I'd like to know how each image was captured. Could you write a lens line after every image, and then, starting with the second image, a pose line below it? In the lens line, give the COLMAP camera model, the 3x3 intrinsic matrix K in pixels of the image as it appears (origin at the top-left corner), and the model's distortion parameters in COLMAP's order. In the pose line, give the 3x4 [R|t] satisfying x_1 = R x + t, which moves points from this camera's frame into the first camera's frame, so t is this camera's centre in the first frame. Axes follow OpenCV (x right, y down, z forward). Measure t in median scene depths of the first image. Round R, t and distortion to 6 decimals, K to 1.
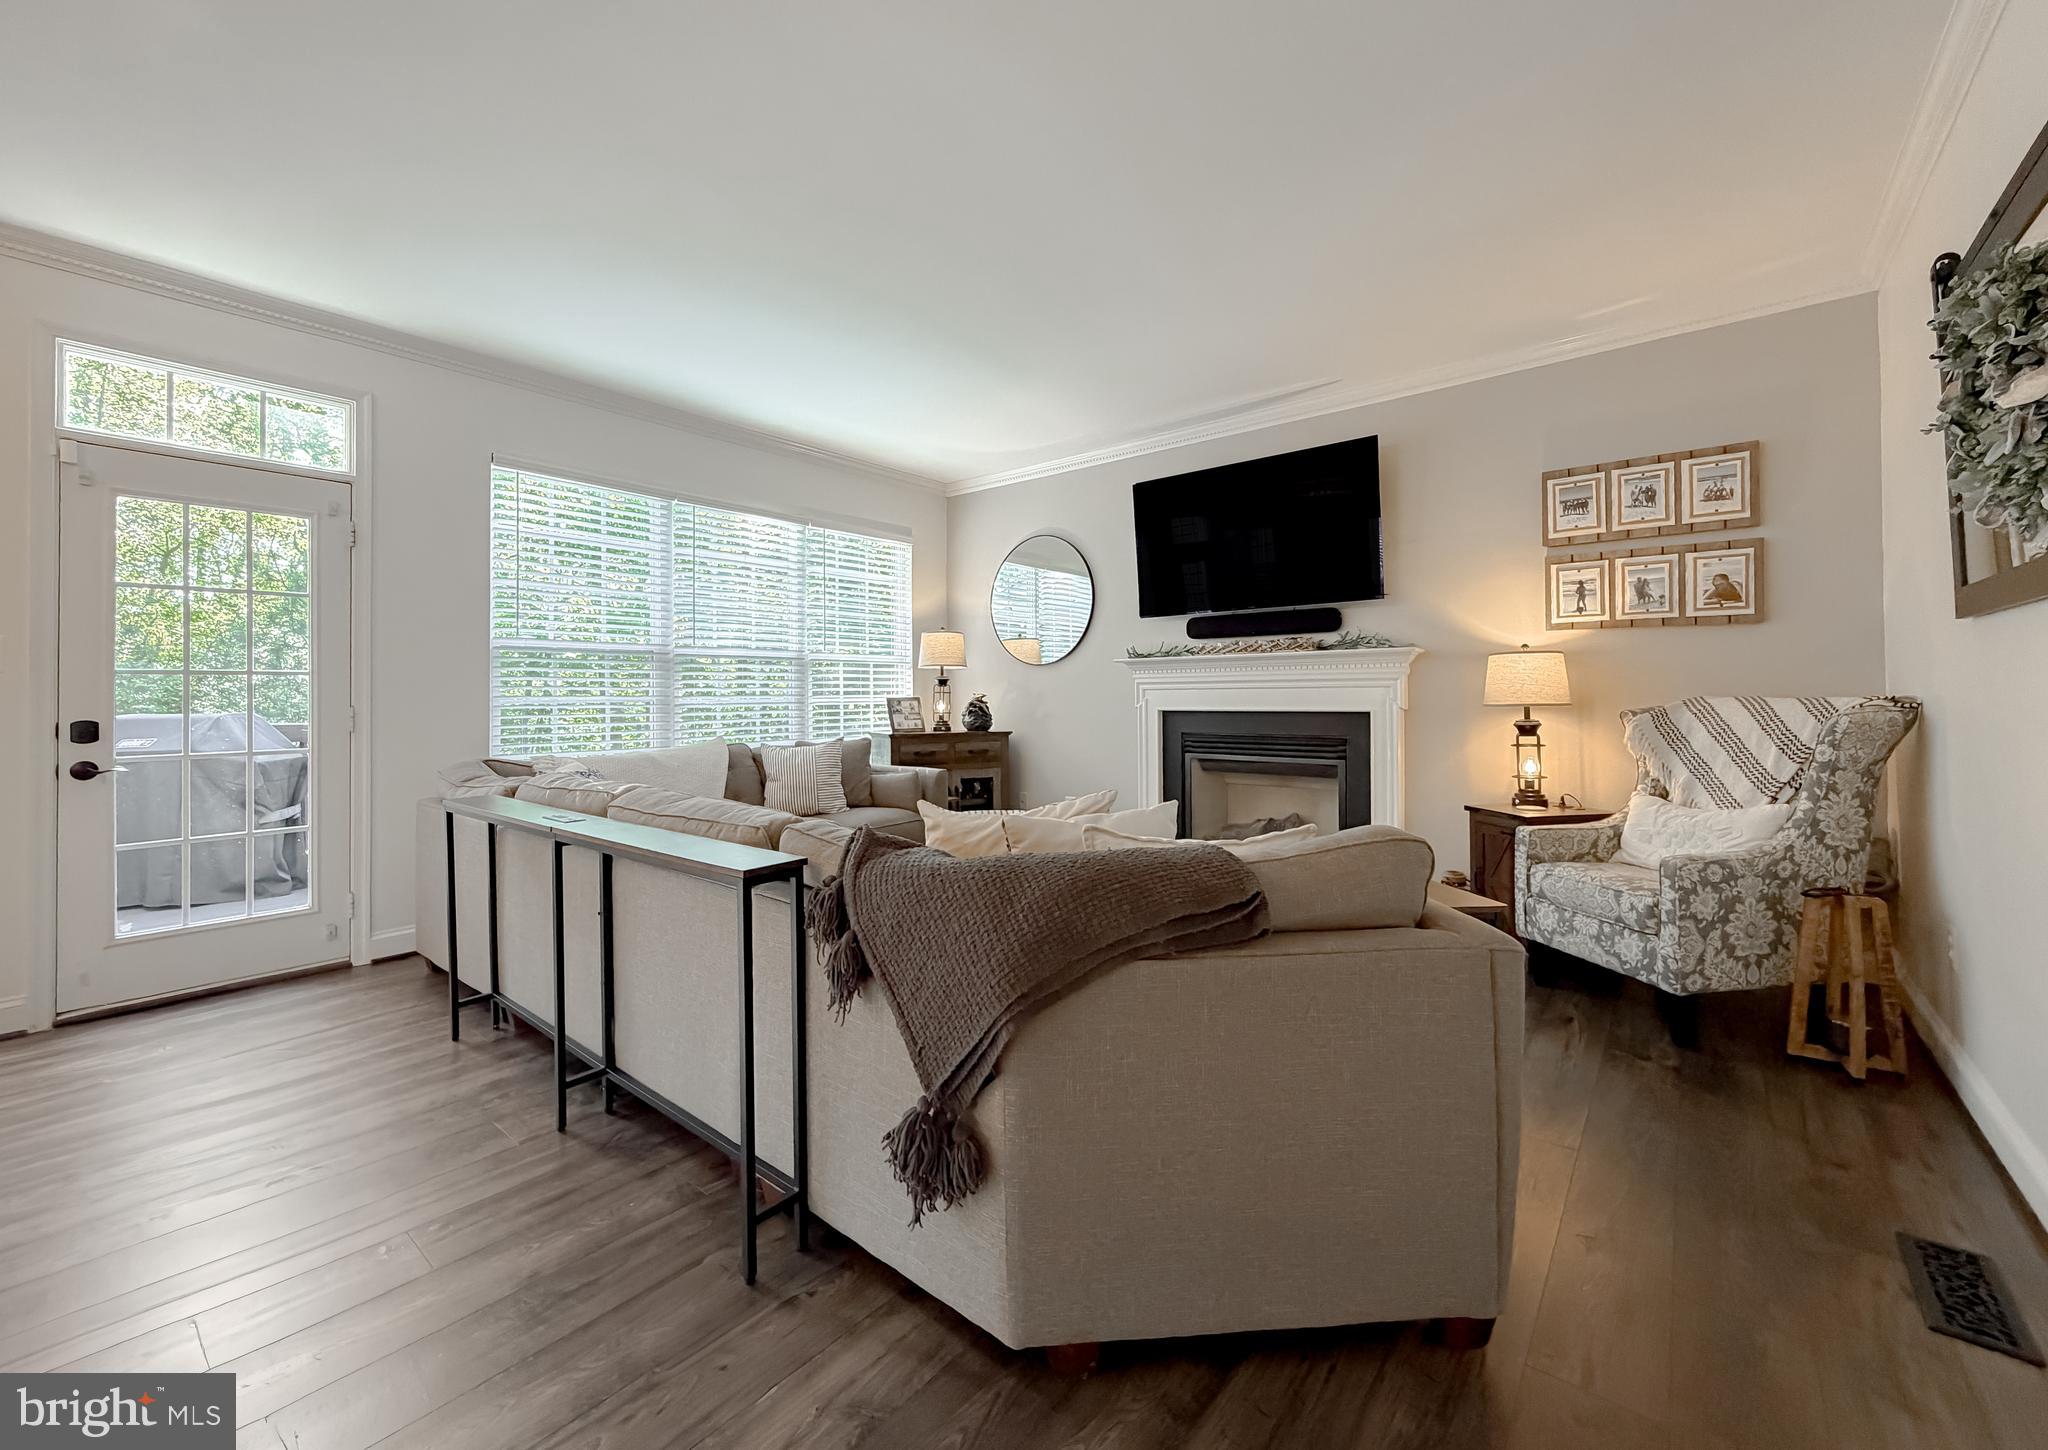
lens RADIAL K [[808.7, 0, 1021.9], [0, 808.7, 708.4], [0, 0, 1]] dist [-0.000843, 0.000101]
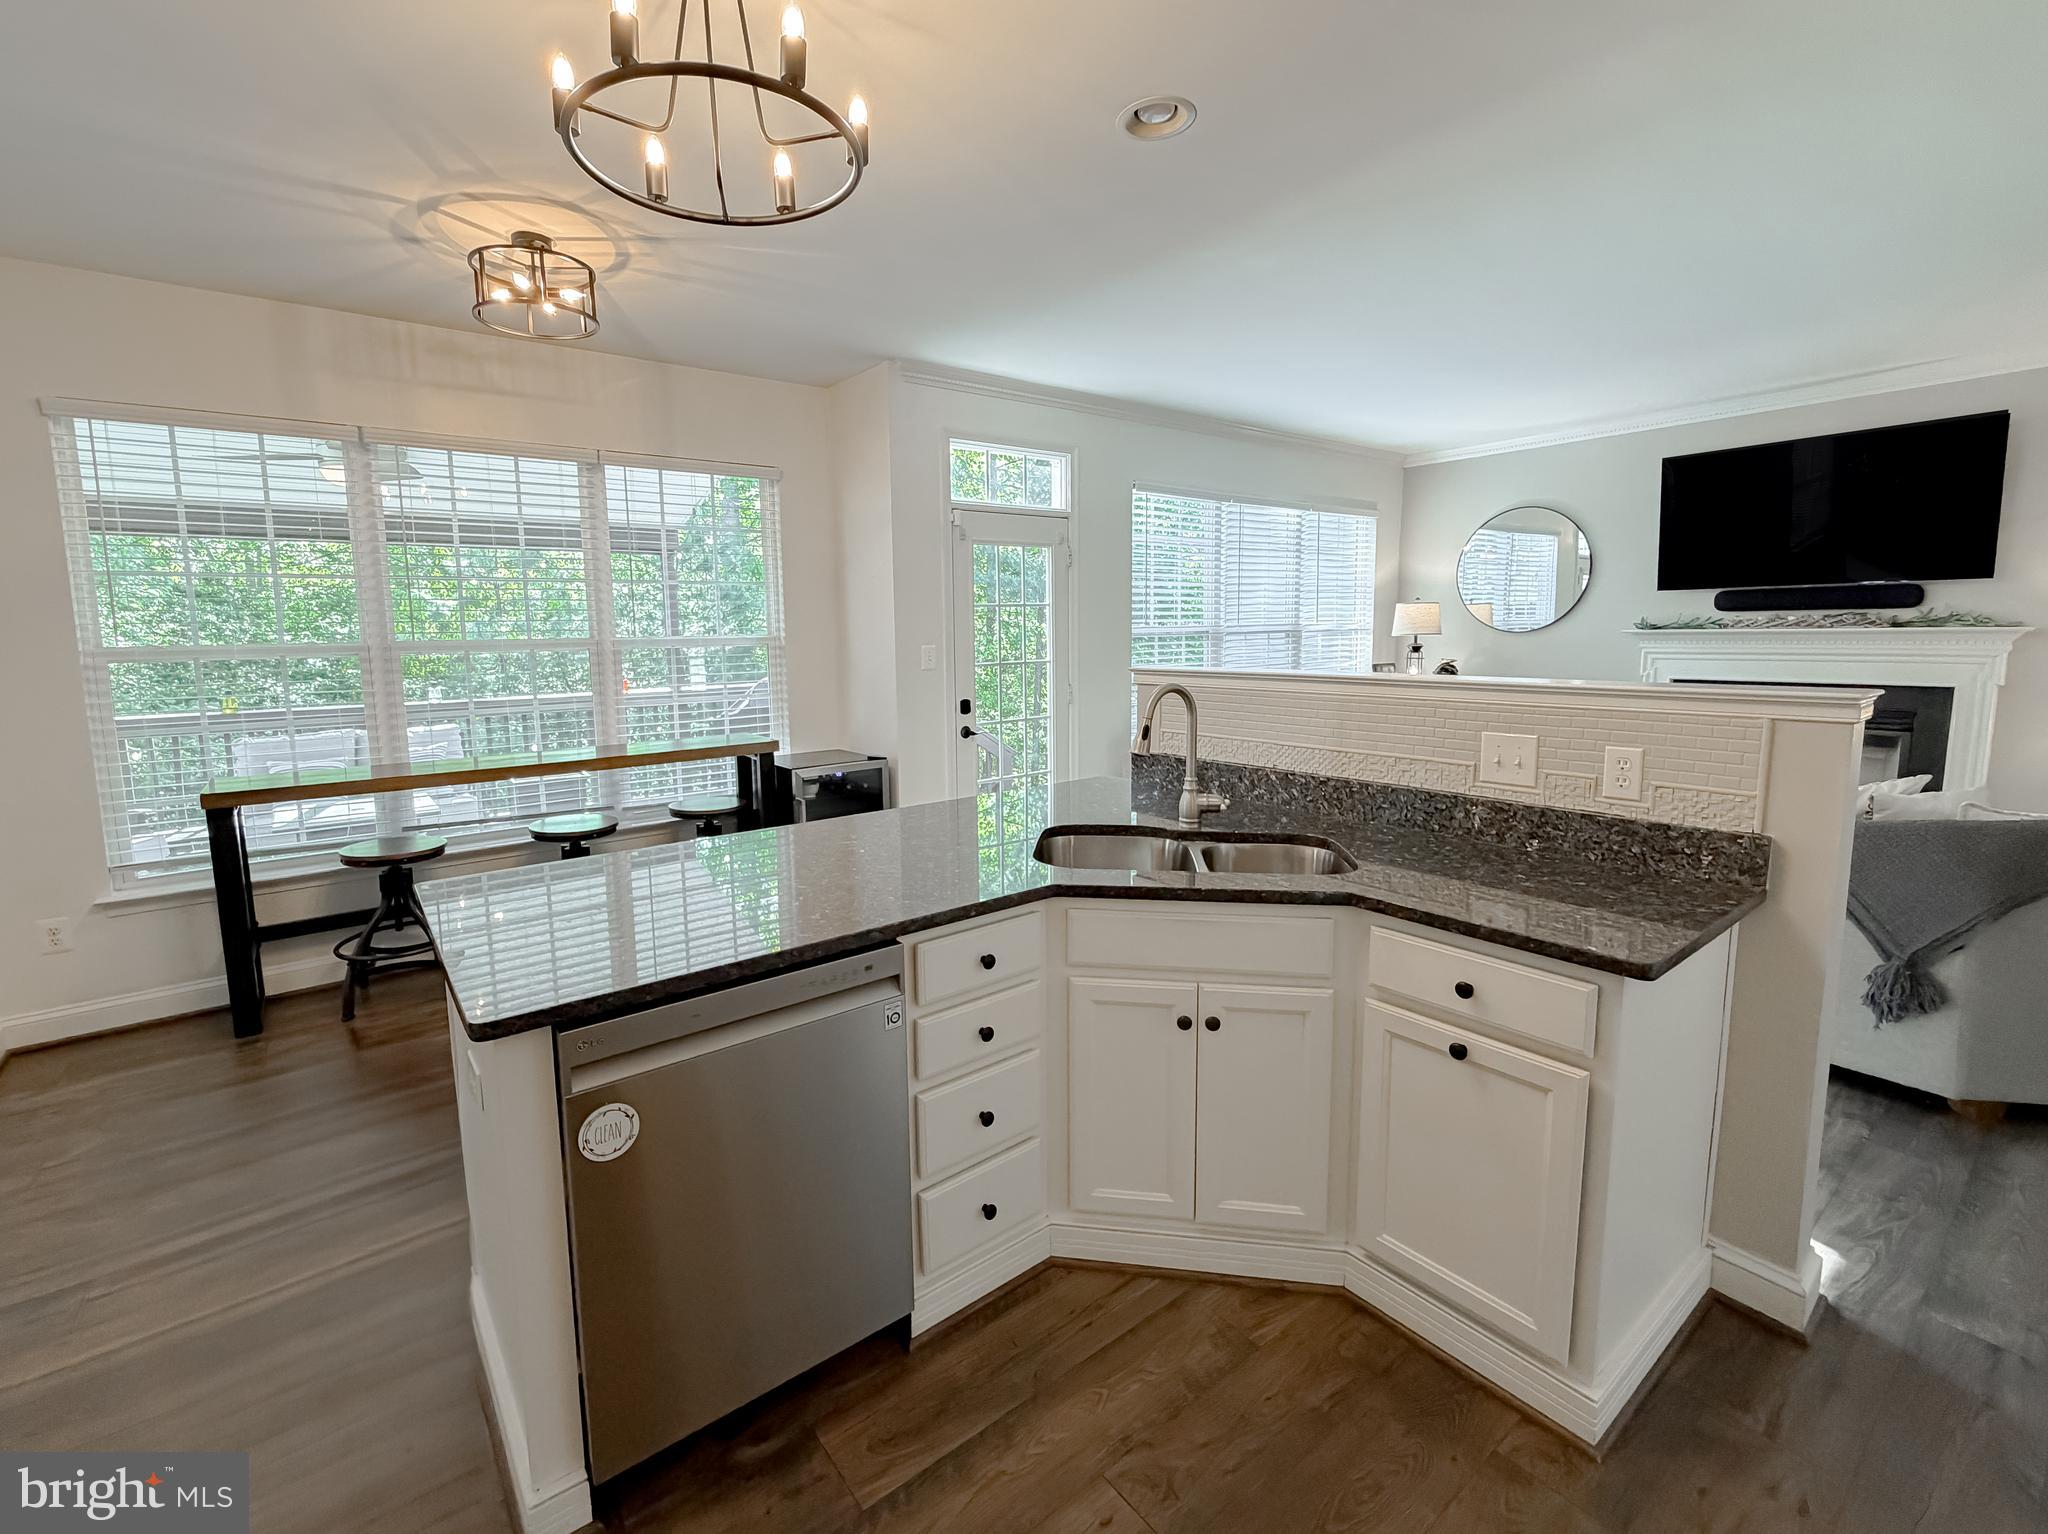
lens RADIAL K [[833.9, 0, 1024.5], [0, 833.9, 762.8], [0, 0, 1]] dist [-0.004568, -0.000234]
pose [[0.967737, 0.027081, -0.250501, -0.436872], [0.008197, 0.990297, 0.138725, -0.055000], [0.251827, -0.136303, 0.958126, -0.320867]]
